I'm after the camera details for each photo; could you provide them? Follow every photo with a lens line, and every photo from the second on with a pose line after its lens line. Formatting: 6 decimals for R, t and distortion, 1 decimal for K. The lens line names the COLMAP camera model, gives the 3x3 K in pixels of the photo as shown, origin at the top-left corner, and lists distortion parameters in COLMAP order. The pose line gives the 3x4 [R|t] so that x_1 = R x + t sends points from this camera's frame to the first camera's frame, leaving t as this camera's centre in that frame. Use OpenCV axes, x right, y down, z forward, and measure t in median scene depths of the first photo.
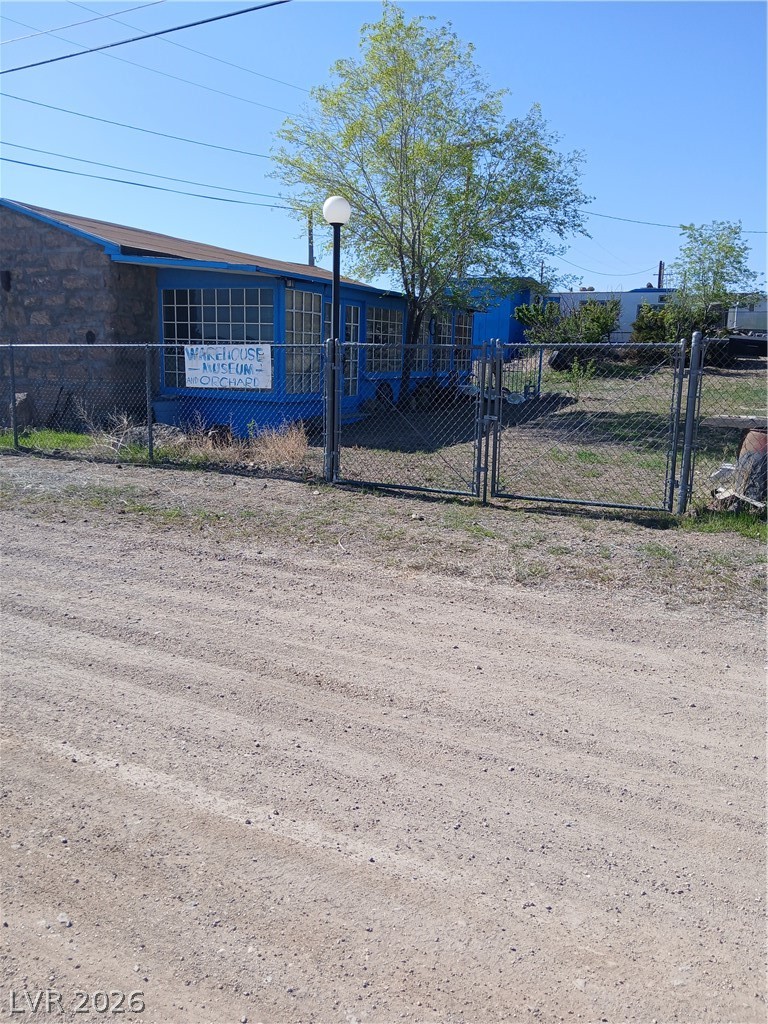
lens RADIAL K [[776.2, 0, 372.2], [0, 776.2, 501.2], [0, 0, 1]] dist [0.064161, -0.175294]
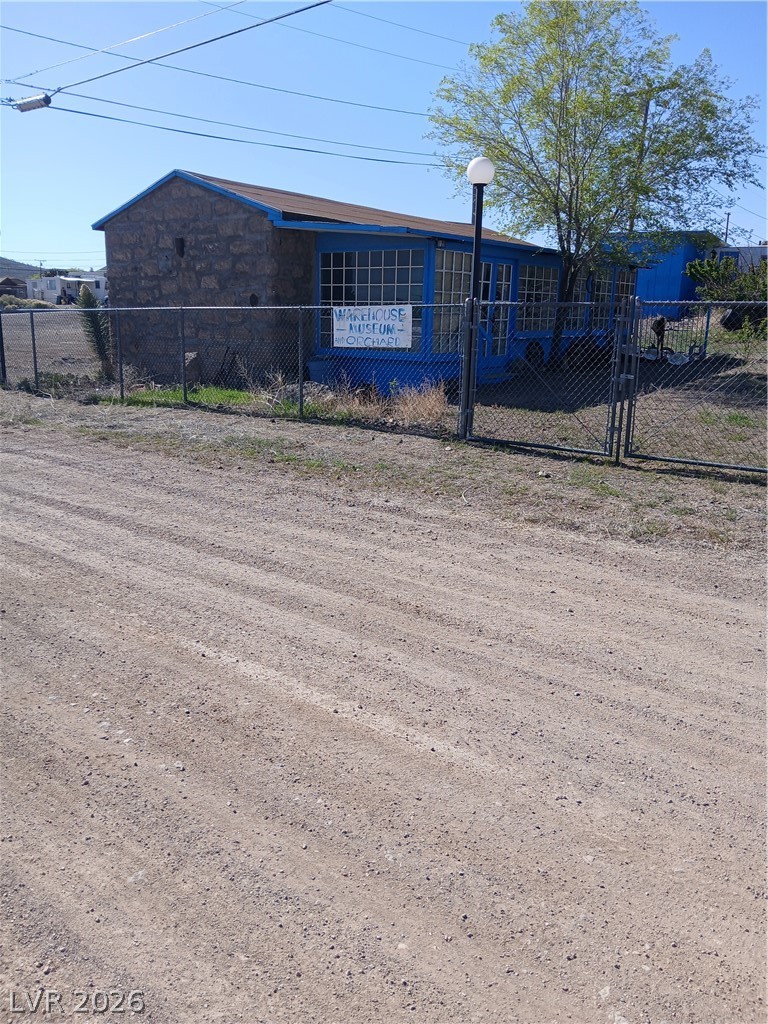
lens RADIAL K [[776.2, 0, 372.2], [0, 776.2, 501.2], [0, 0, 1]] dist [0.064161, -0.175294]
pose [[0.979141, 0.040737, -0.199055, 0.040099], [-0.031074, 0.998193, 0.051430, 0.009653], [0.200791, -0.044172, 0.978638, -0.045870]]
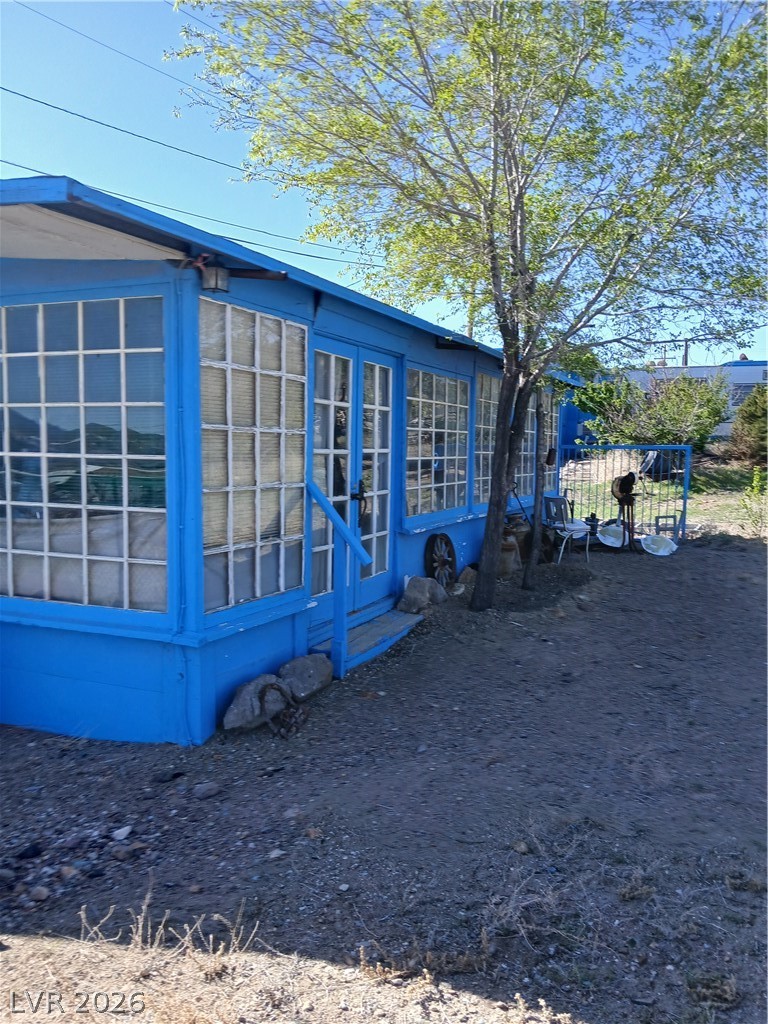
lens RADIAL K [[824.3, 0, 380.1], [0, 824.3, 535.8], [0, 0, 1]] dist [0.054537, -0.198477]
pose [[0.998280, -0.019897, 0.055147, -0.101724], [0.024295, 0.996478, -0.080262, -0.255099], [-0.053356, 0.081464, 0.995247, 1.166007]]
